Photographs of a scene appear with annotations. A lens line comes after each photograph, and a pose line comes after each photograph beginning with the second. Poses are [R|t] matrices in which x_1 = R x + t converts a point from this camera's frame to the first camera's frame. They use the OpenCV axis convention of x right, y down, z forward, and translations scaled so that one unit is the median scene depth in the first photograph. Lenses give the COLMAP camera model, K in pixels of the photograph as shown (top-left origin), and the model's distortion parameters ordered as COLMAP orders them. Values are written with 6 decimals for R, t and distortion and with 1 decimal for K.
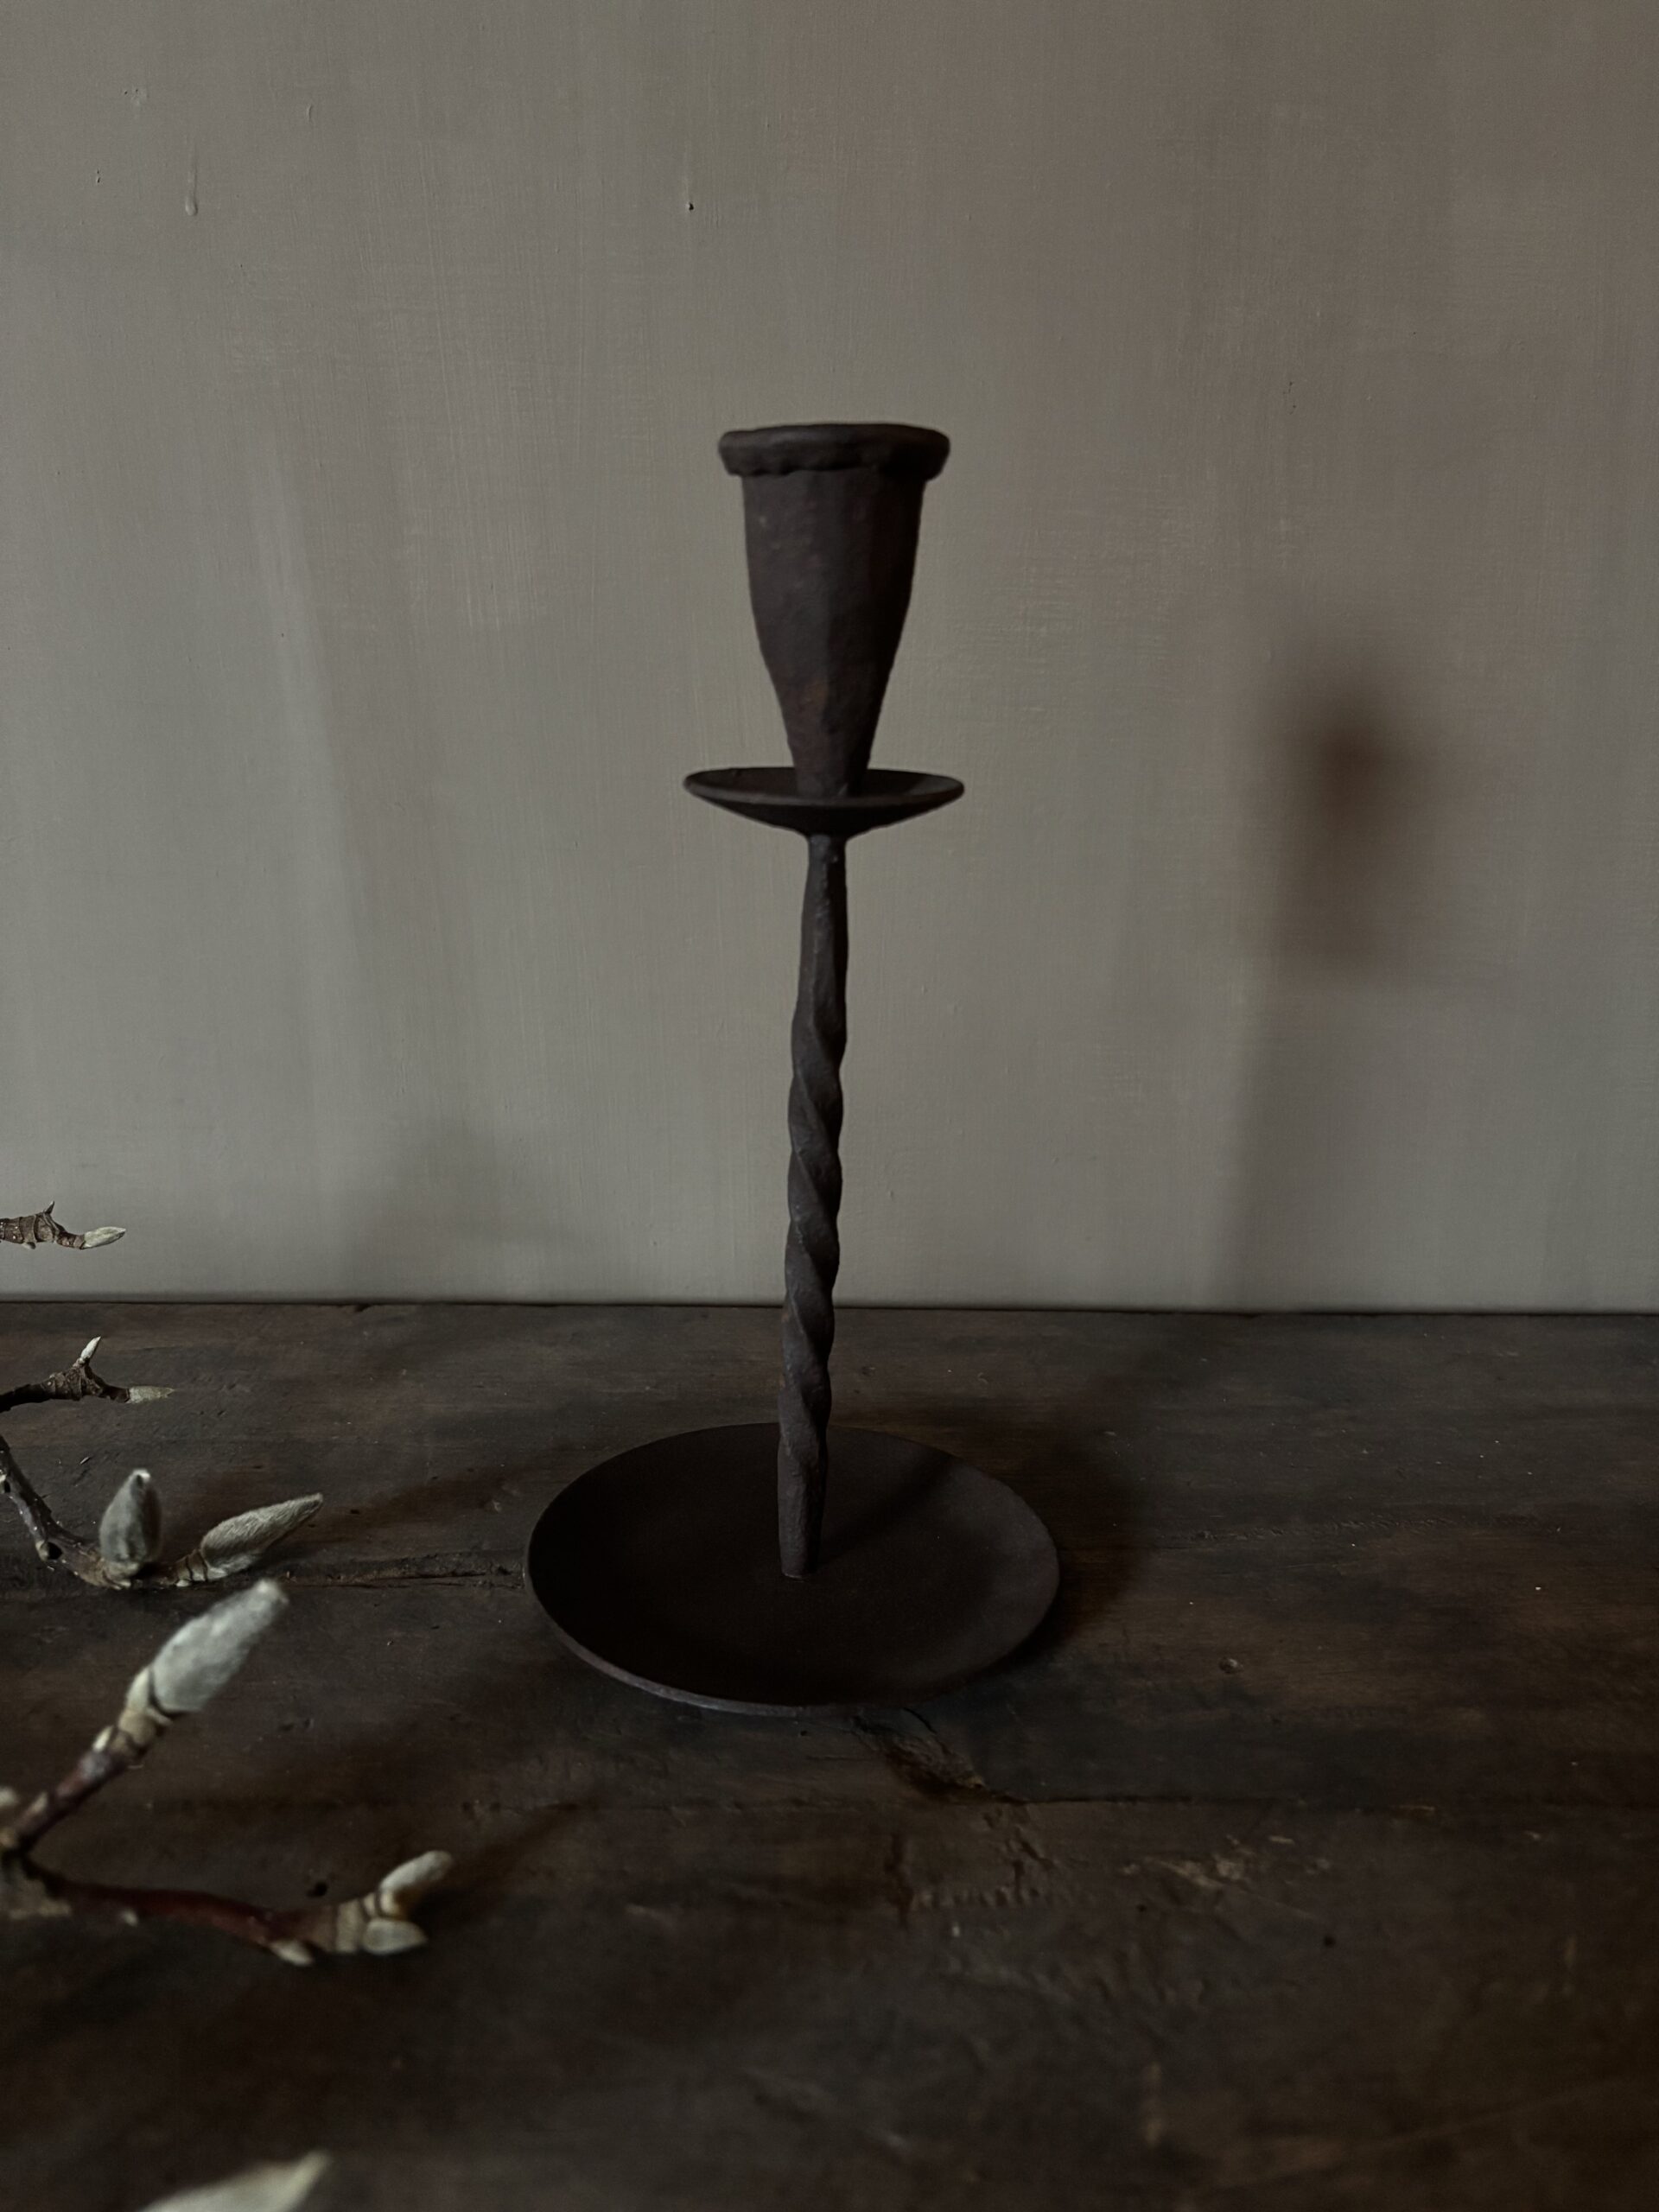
lens RADIAL K [[1769.0, 0, 833.1], [0, 1769.0, 1101.7], [0, 0, 1]] dist [-0.083721, 0.166486]
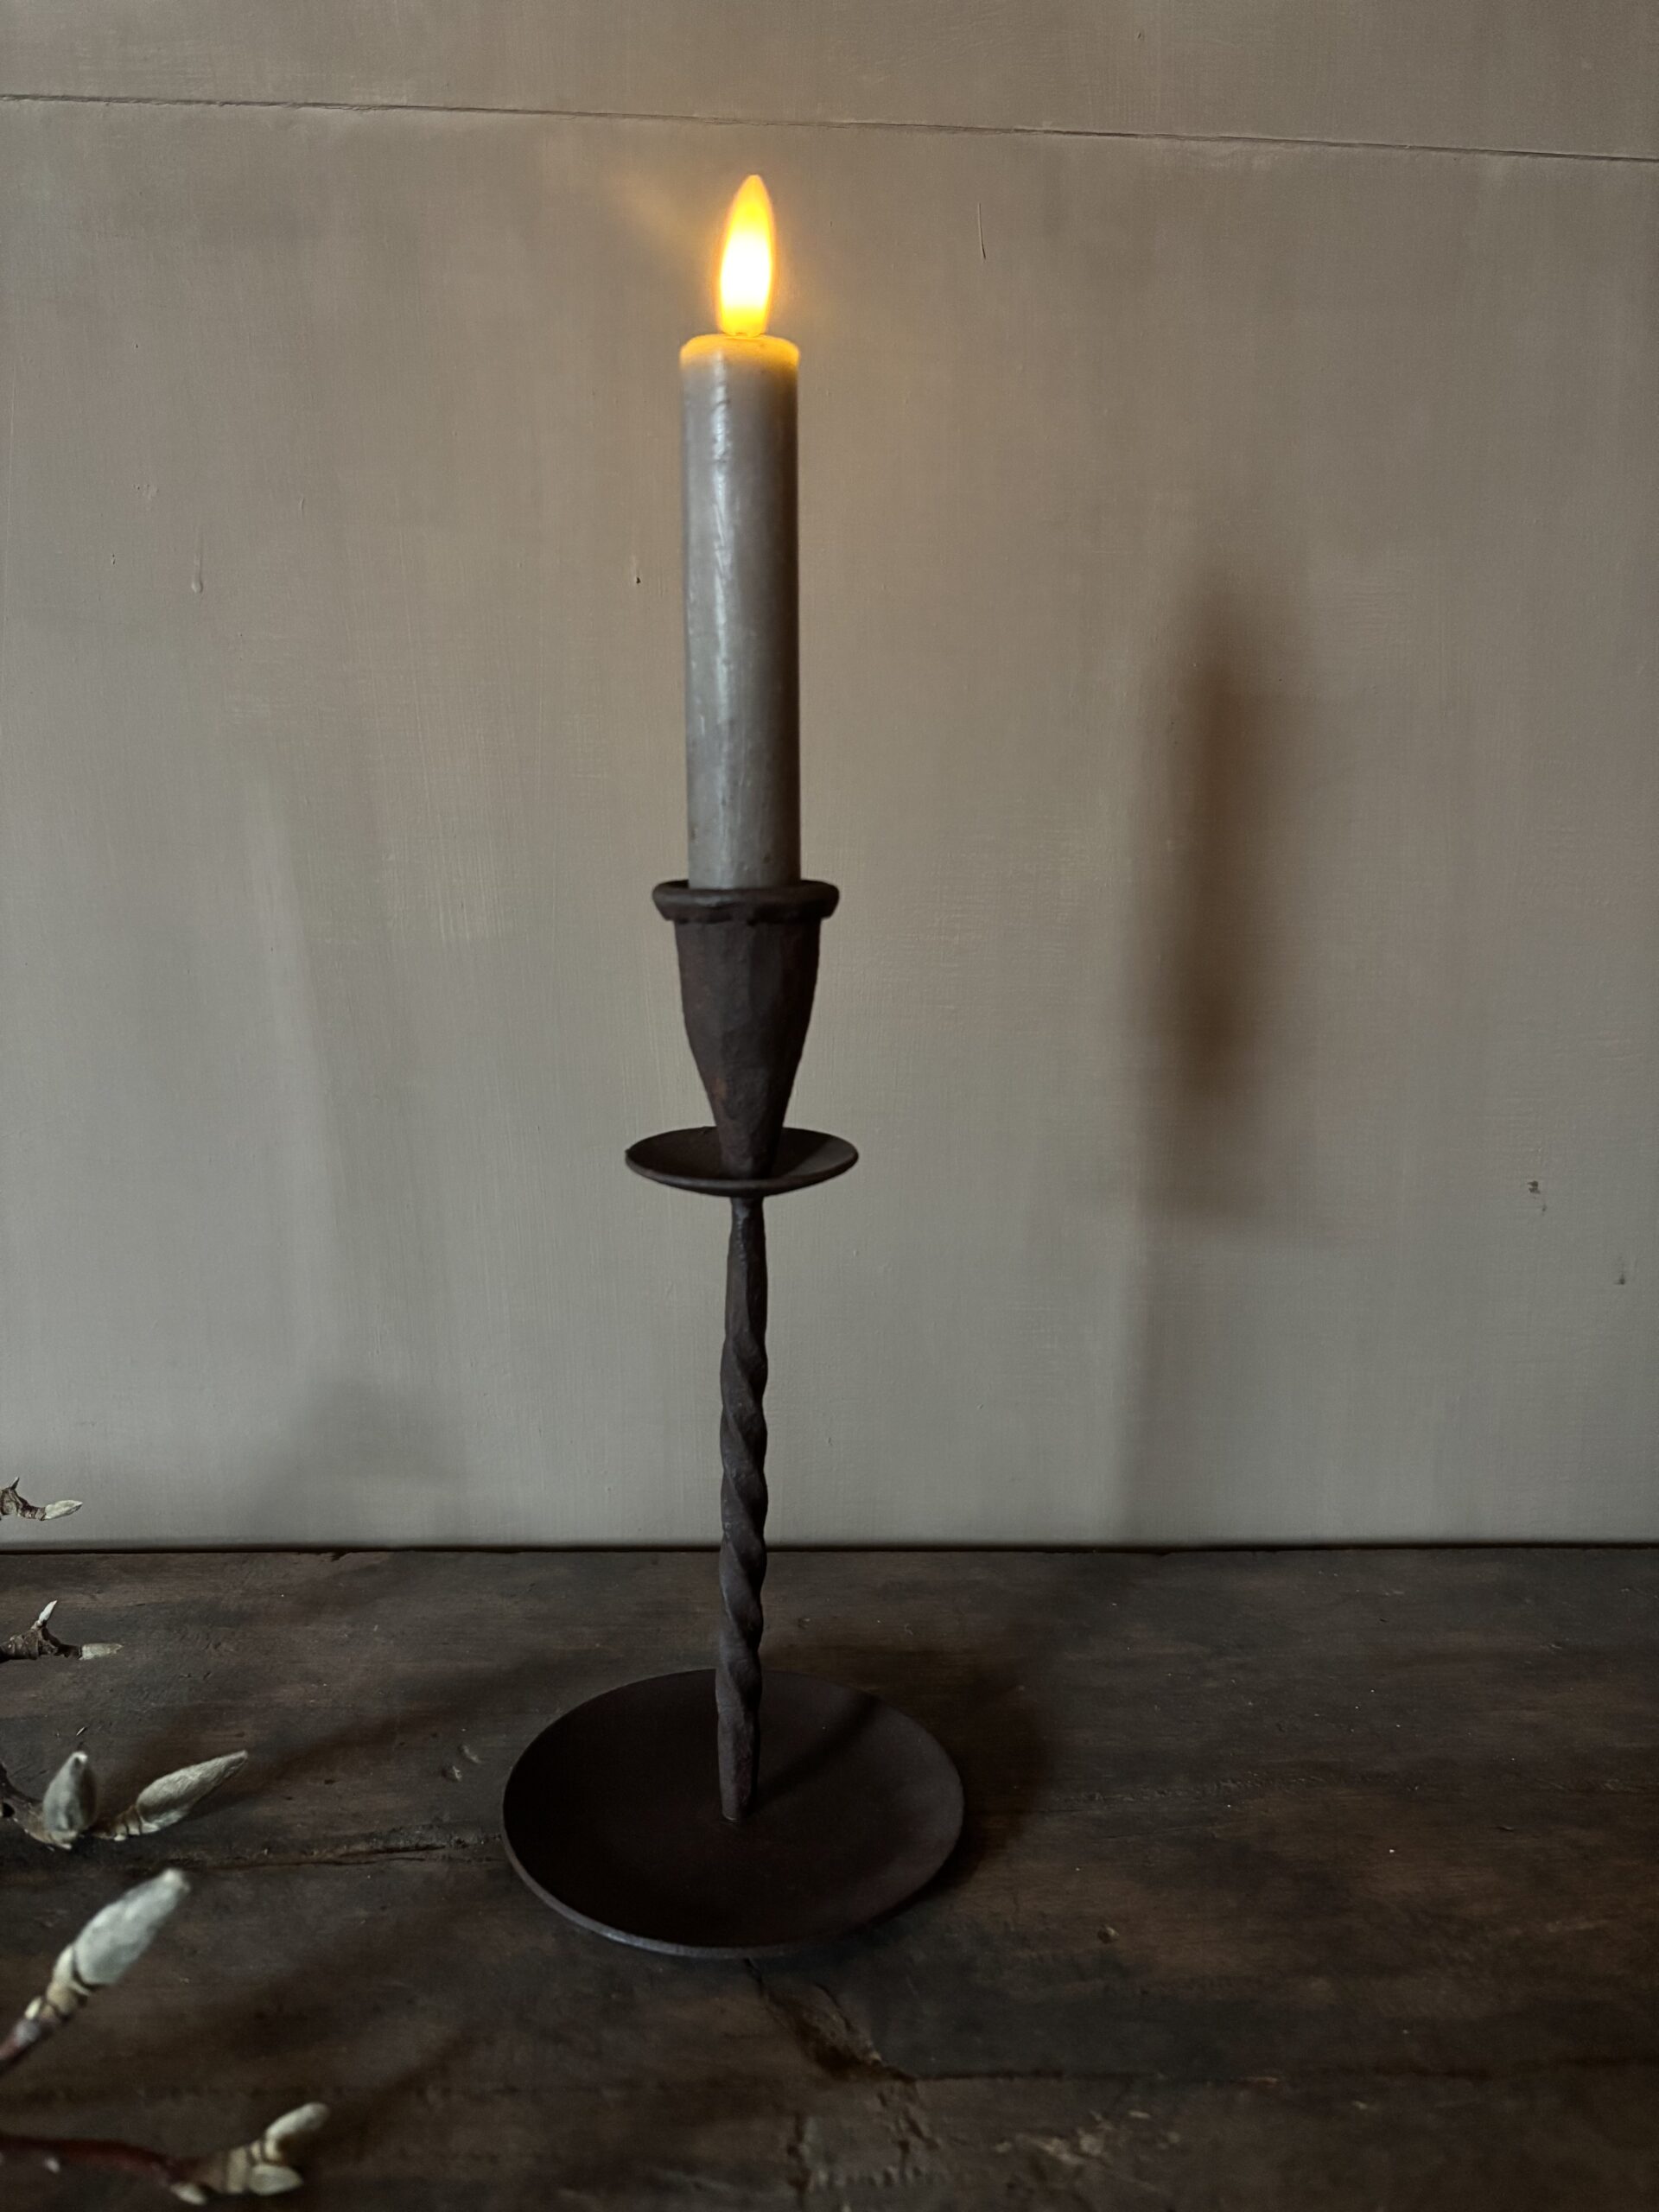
lens RADIAL K [[1736.7, 0, 829.5], [0, 1736.7, 1106.0], [0, 0, 1]] dist [0.031345, -0.051837]
pose [[0.999944, -0.007419, 0.007566, 0.046419], [0.007880, 0.997985, -0.062952, -0.146120], [-0.007084, 0.063008, 0.997988, -0.153243]]
